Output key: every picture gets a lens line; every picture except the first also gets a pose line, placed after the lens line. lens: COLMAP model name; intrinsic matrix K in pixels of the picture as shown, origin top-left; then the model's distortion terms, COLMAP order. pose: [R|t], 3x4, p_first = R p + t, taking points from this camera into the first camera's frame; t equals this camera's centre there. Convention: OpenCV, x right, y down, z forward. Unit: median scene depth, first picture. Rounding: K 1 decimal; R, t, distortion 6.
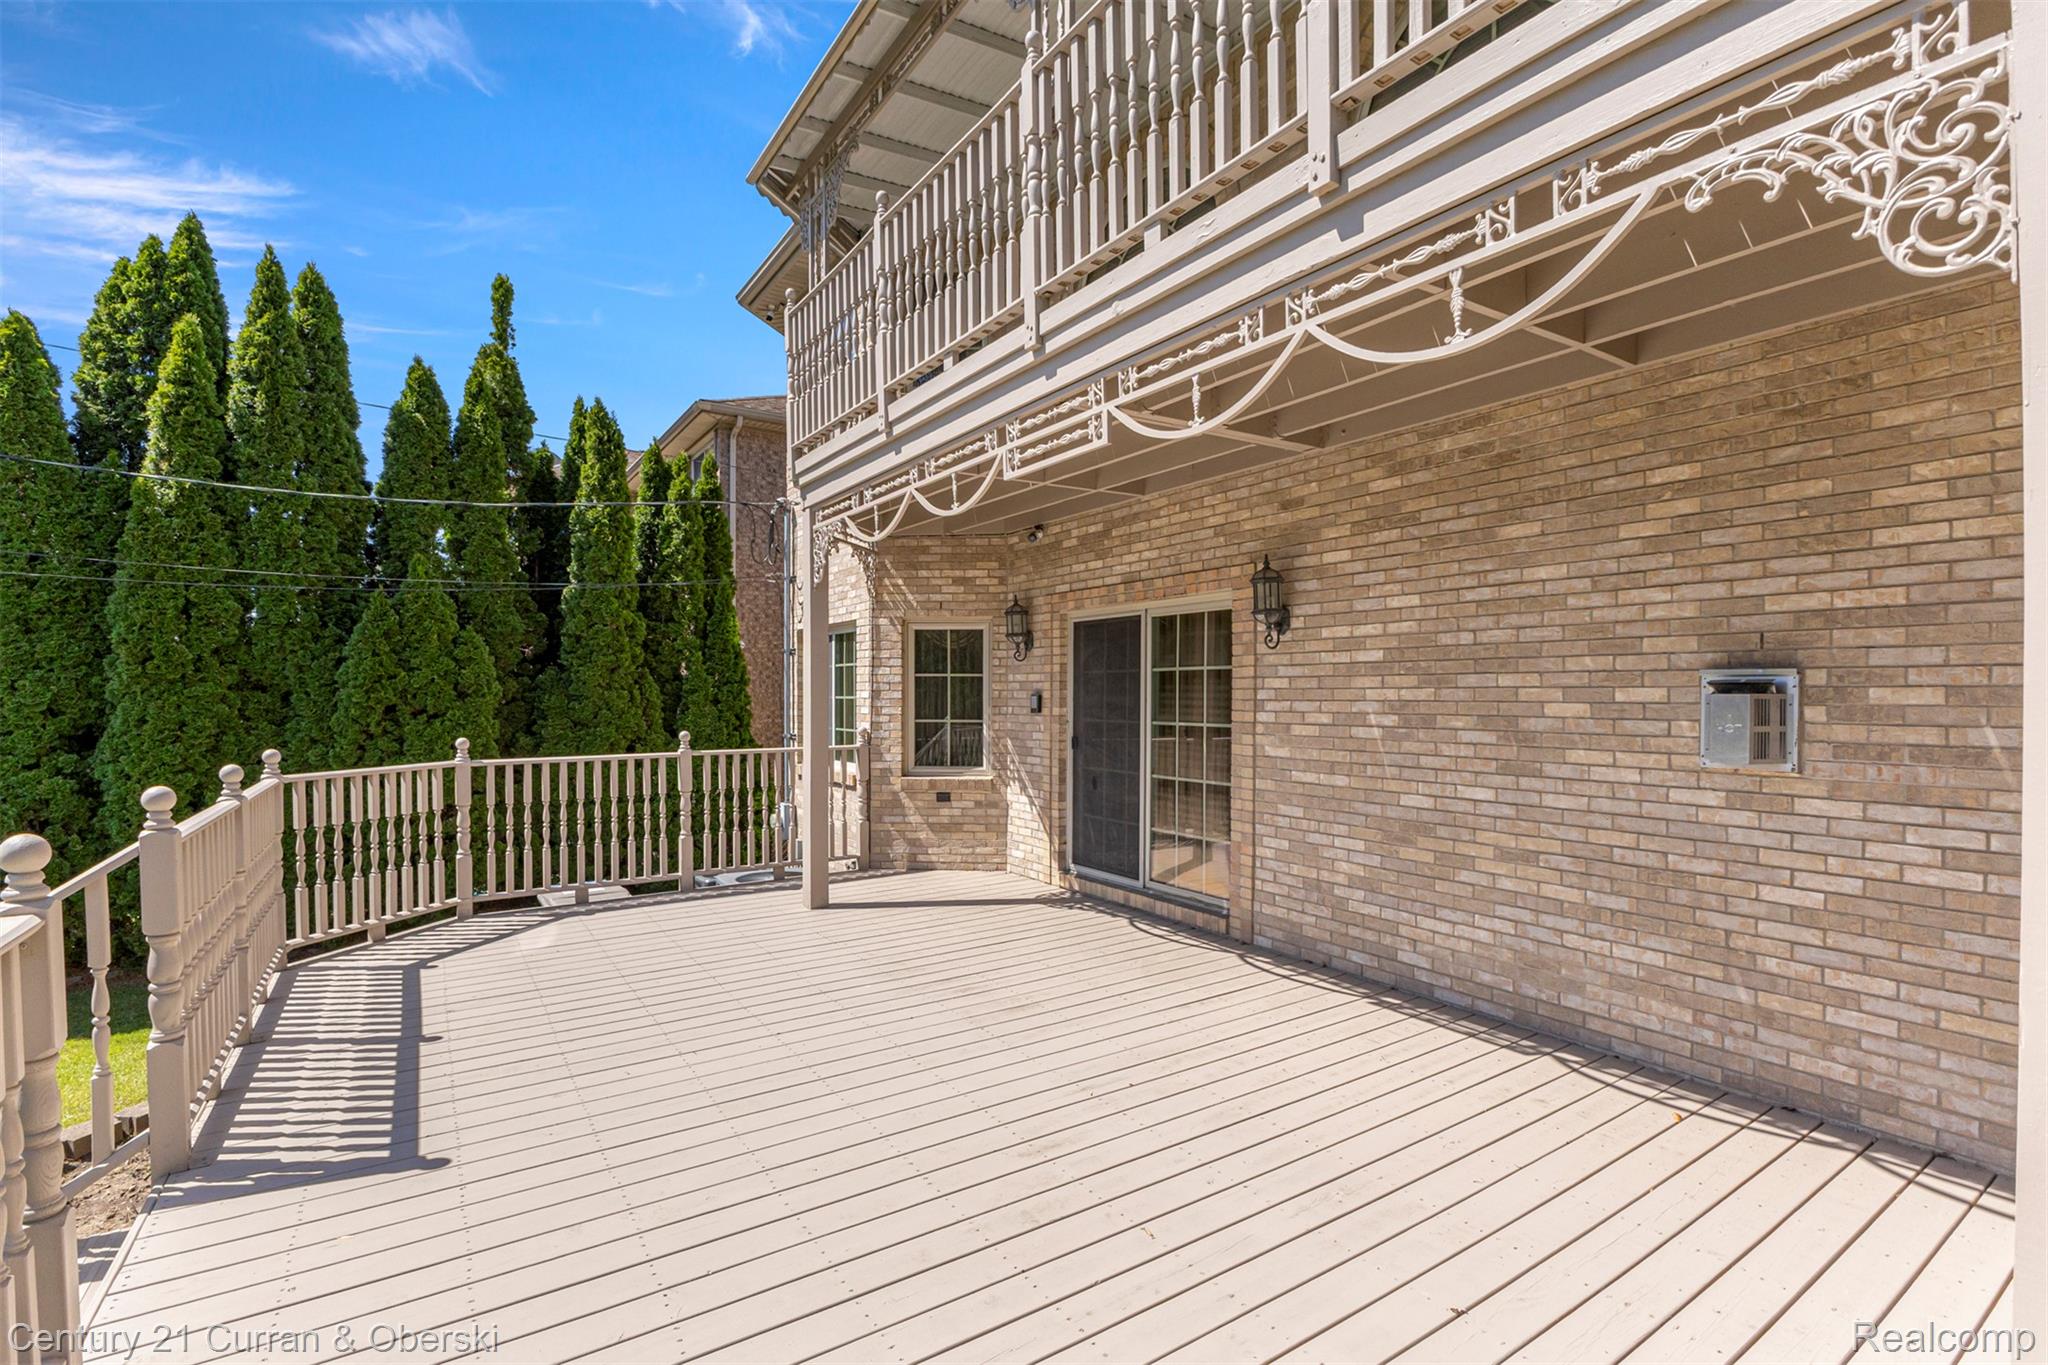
lens RADIAL K [[918.1, 0, 1003.9], [0, 918.1, 710.3], [0, 0, 1]] dist [-0.016217, -0.000088]
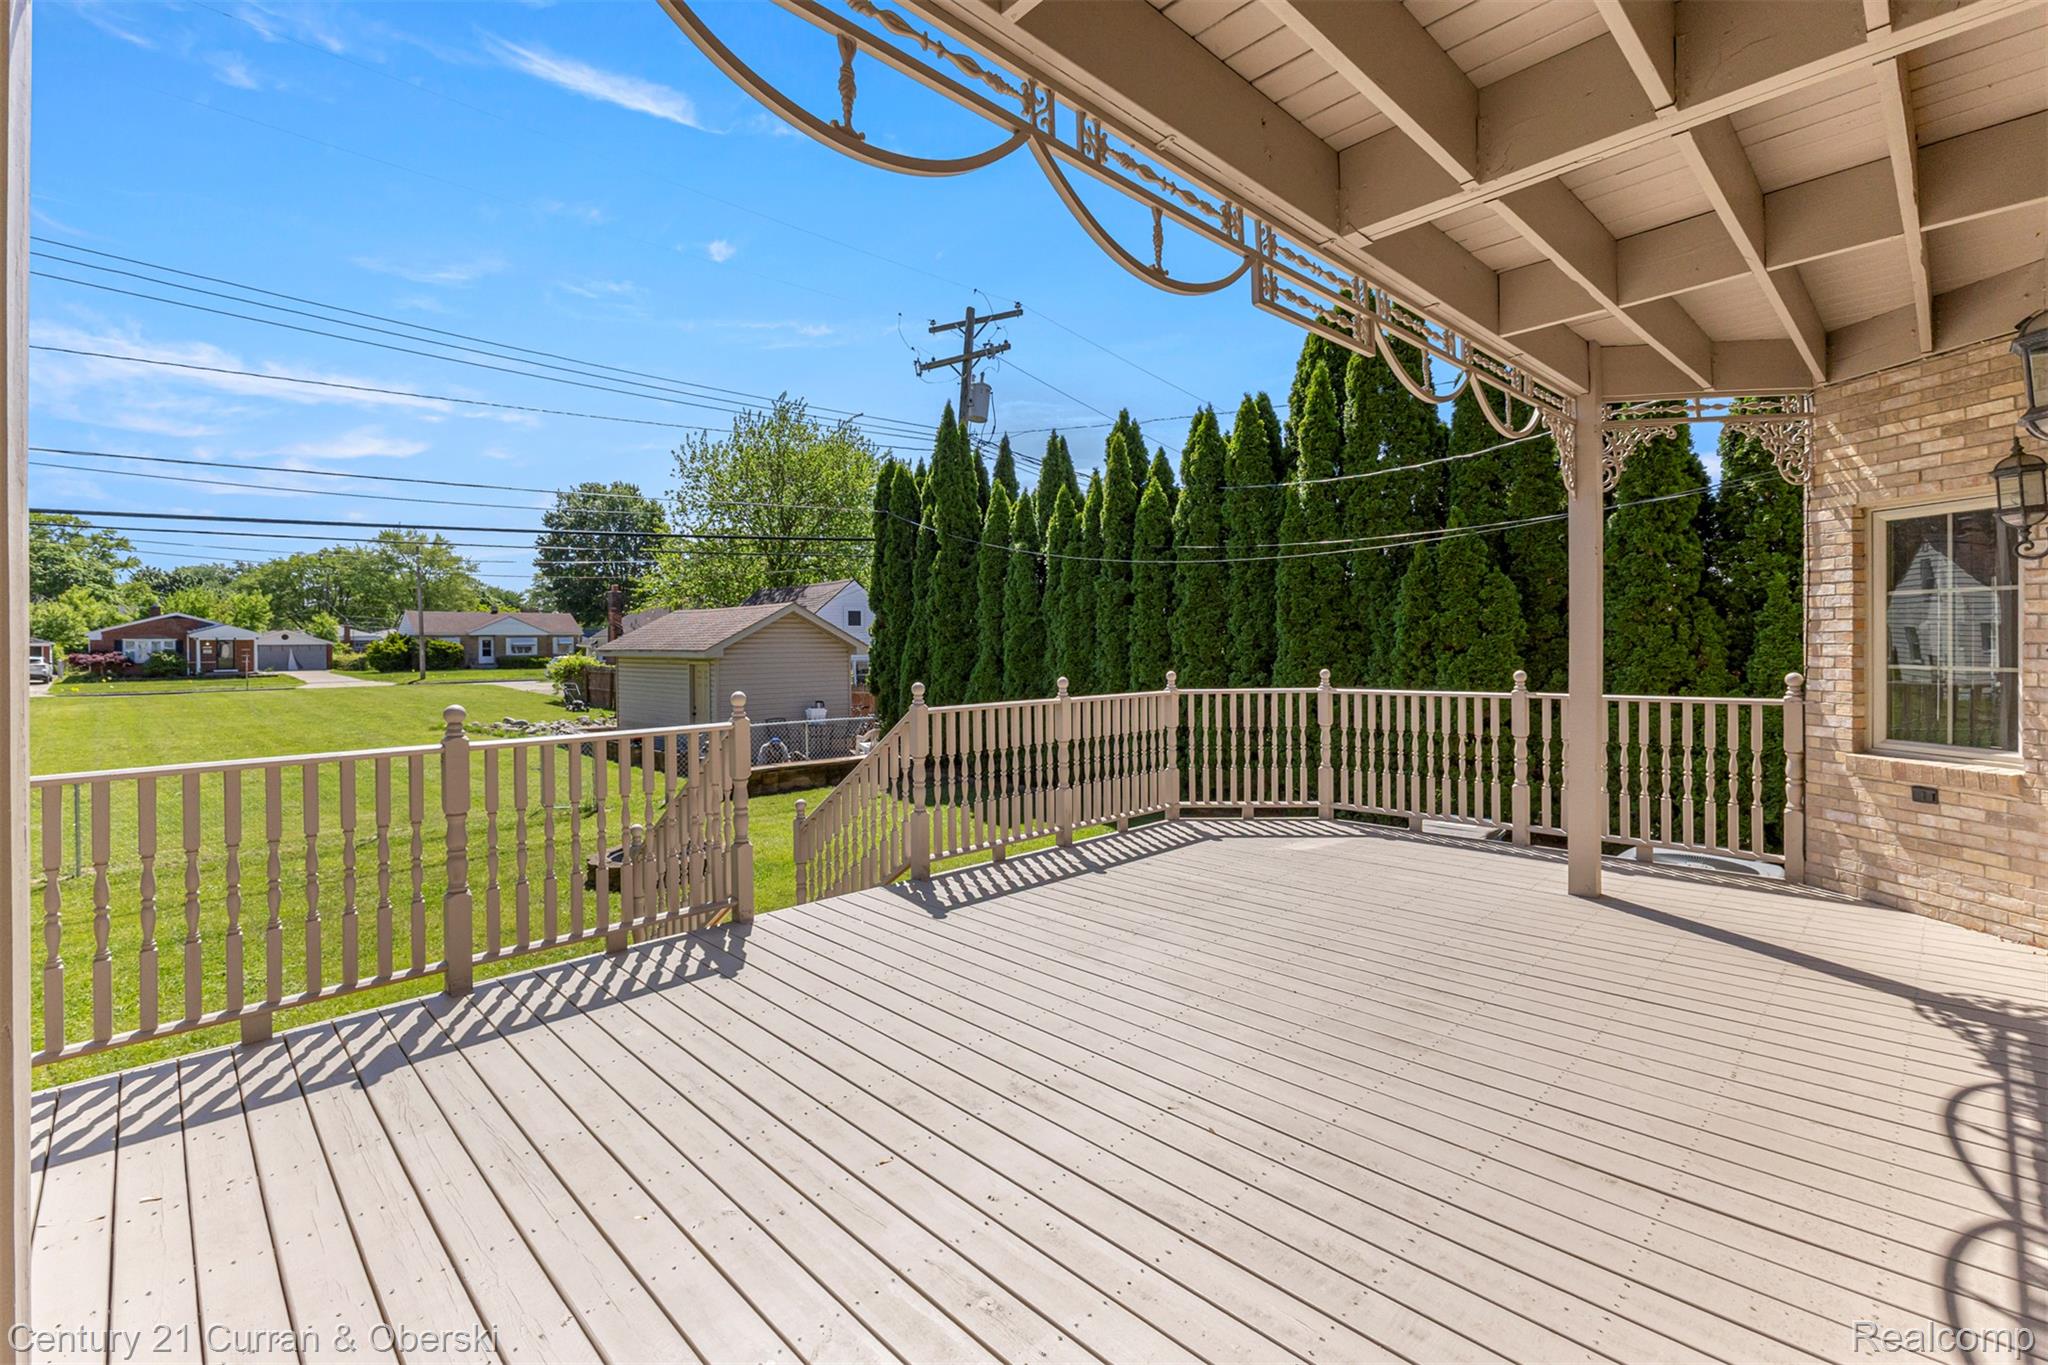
lens RADIAL K [[907.1, 0, 1062.6], [0, 907.1, 652.3], [0, 0, 1]] dist [0.002174, -0.001167]
pose [[0.215510, 0.011418, -0.976435, 0.434052], [-0.003733, 0.999934, 0.010869, -0.003438], [0.976495, 0.001303, 0.215538, 0.355911]]
